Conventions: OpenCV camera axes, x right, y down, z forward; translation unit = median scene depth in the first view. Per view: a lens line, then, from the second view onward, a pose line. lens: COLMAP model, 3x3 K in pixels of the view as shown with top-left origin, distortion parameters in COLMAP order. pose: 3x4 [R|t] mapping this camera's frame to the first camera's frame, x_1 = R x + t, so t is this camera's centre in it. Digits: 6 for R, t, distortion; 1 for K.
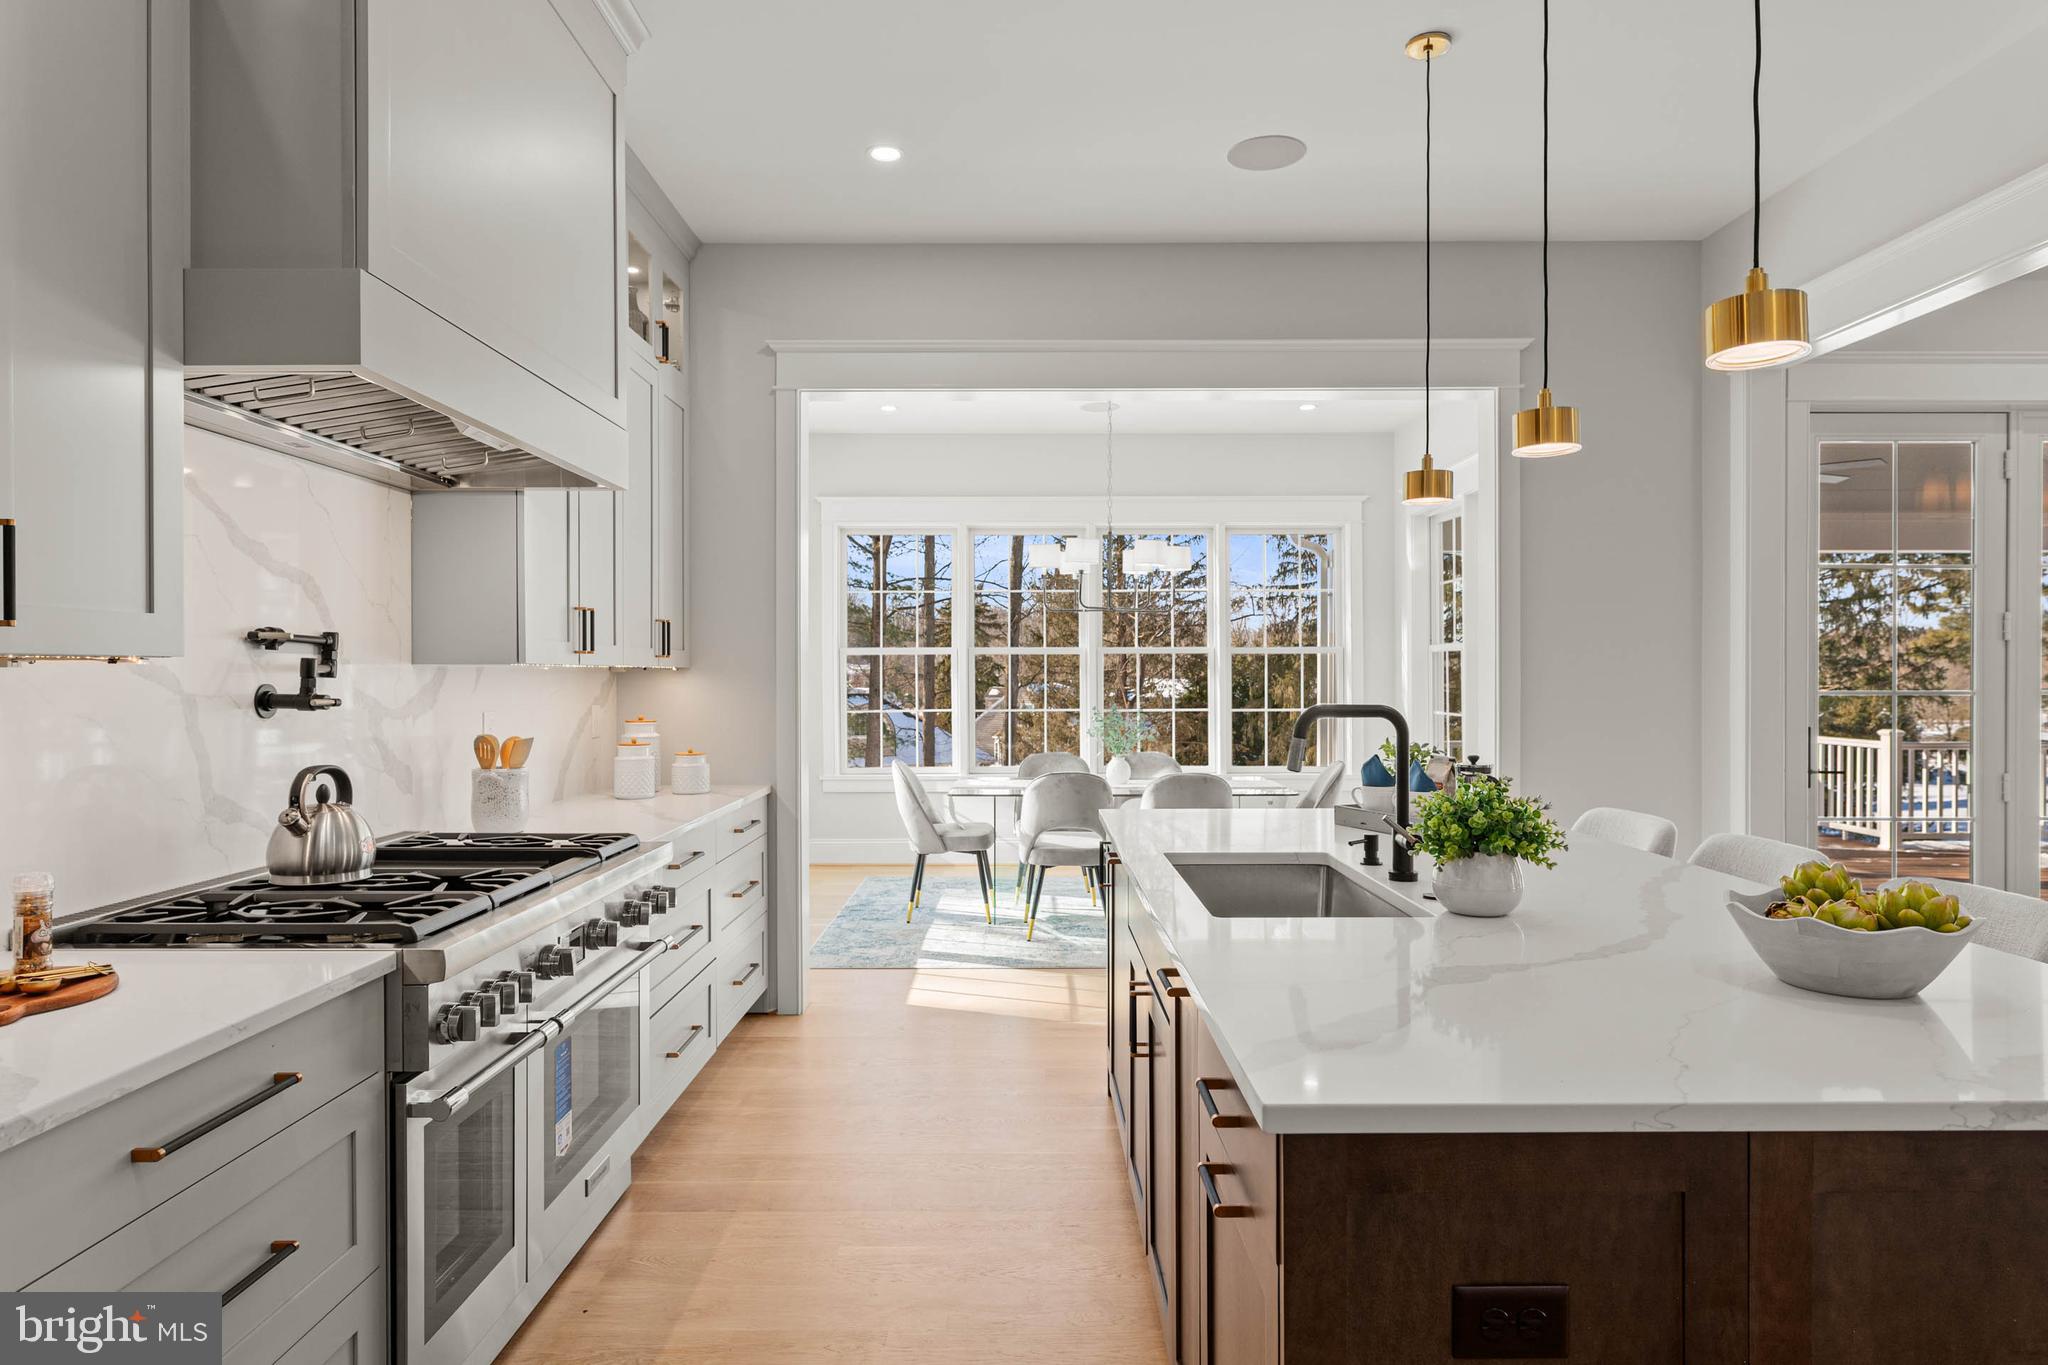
lens RADIAL K [[1166.5, 0, 1024.9], [0, 1166.5, 679.6], [0, 0, 1]] dist [0.000804, -0.000435]
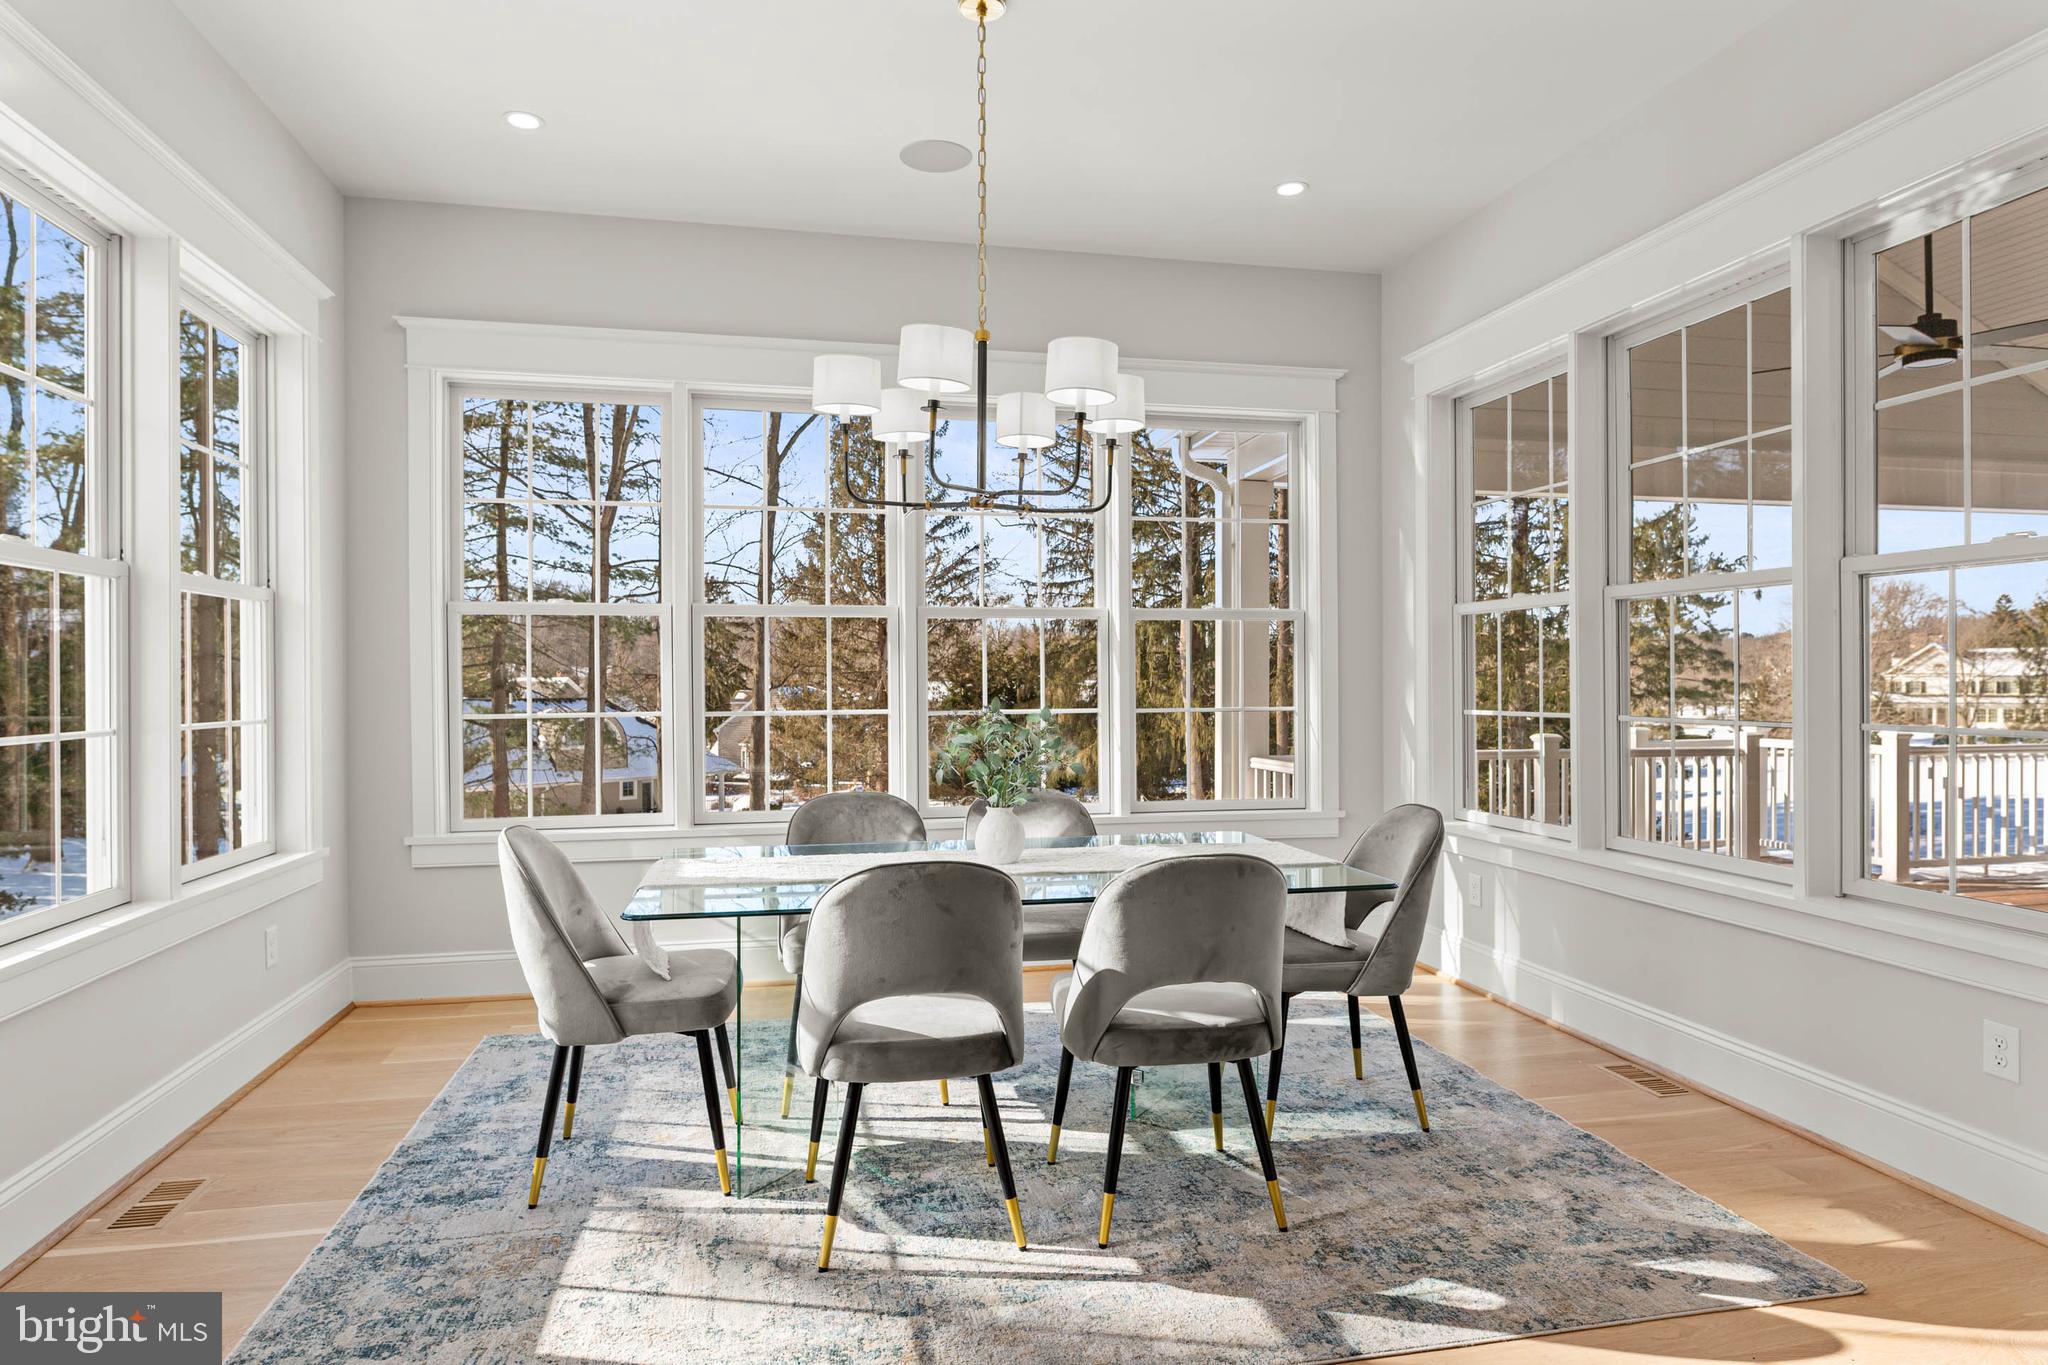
lens RADIAL K [[1166.5, 0, 1013.1], [0, 1166.5, 689.8], [0, 0, 1]] dist [0.000804, -0.000435]
pose [[0.979536, -0.002265, 0.201257, -0.009983], [0.001241, 0.999986, 0.005214, 0.012064], [-0.201265, -0.004857, 0.979525, 0.417790]]
